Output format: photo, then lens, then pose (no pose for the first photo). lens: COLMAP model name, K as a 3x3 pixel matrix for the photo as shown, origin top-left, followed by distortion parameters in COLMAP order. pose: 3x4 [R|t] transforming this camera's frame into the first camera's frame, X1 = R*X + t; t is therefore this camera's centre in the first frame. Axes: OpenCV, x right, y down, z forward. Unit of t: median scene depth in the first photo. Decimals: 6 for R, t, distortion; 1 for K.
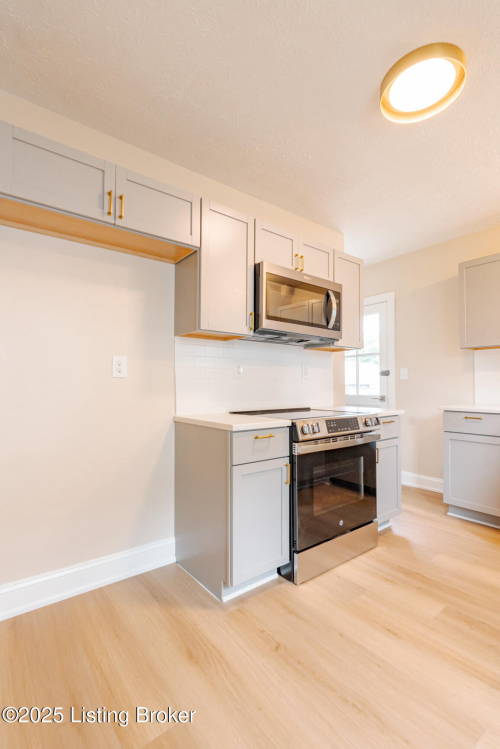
lens RADIAL K [[344.8, 0, 250.0], [0, 344.8, 374.5], [0, 0, 1]] dist [0.000090, 0.000169]
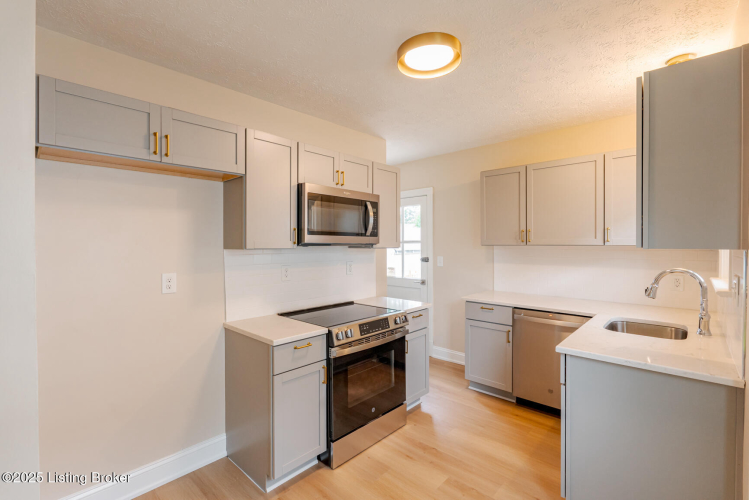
lens RADIAL K [[340.5, 0, 363.8], [0, 340.5, 240.9], [0, 0, 1]] dist [0.001563, 0.000360]
pose [[0.990228, -0.008465, 0.139204, 0.075711], [0.005725, 0.999782, 0.020076, -0.168931], [-0.139344, -0.019083, 0.990060, -0.134110]]
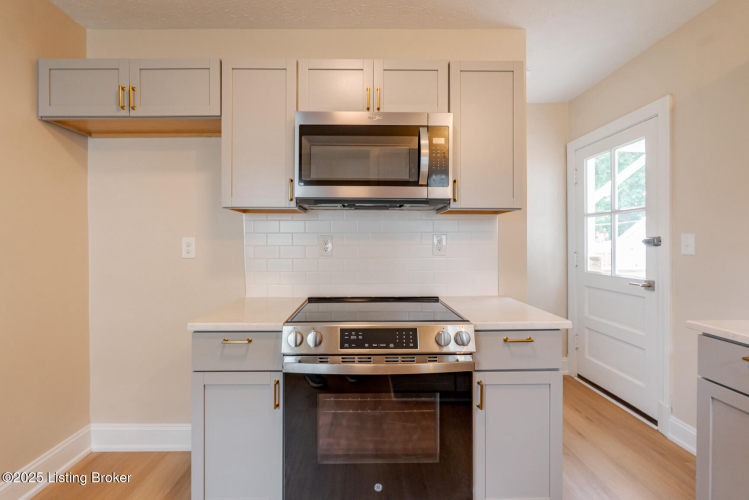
lens RADIAL K [[330.2, 0, 355.7], [0, 330.2, 240.3], [0, 0, 1]] dist [-0.001717, -0.000077]
pose [[0.796266, -0.009197, -0.604877, 0.625321], [0.022075, 0.999660, 0.013861, -0.047075], [0.604544, -0.024390, 0.796198, 0.499555]]
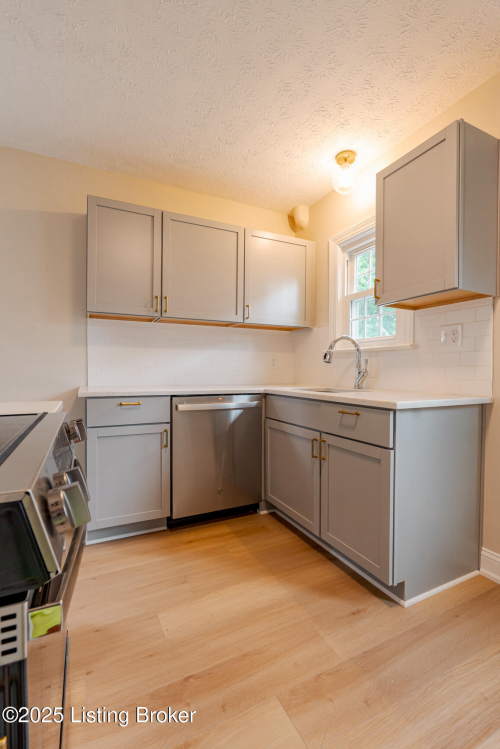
lens RADIAL K [[333.8, 0, 250.0], [0, 333.8, 374.5], [0, 0, 1]] dist [-0.001303, 0.000469]
pose [[0.193194, -0.007583, 0.981131, -0.036490], [-0.038693, 0.999133, 0.015341, 0.048363], [-0.980397, -0.040926, 0.192734, 0.749220]]
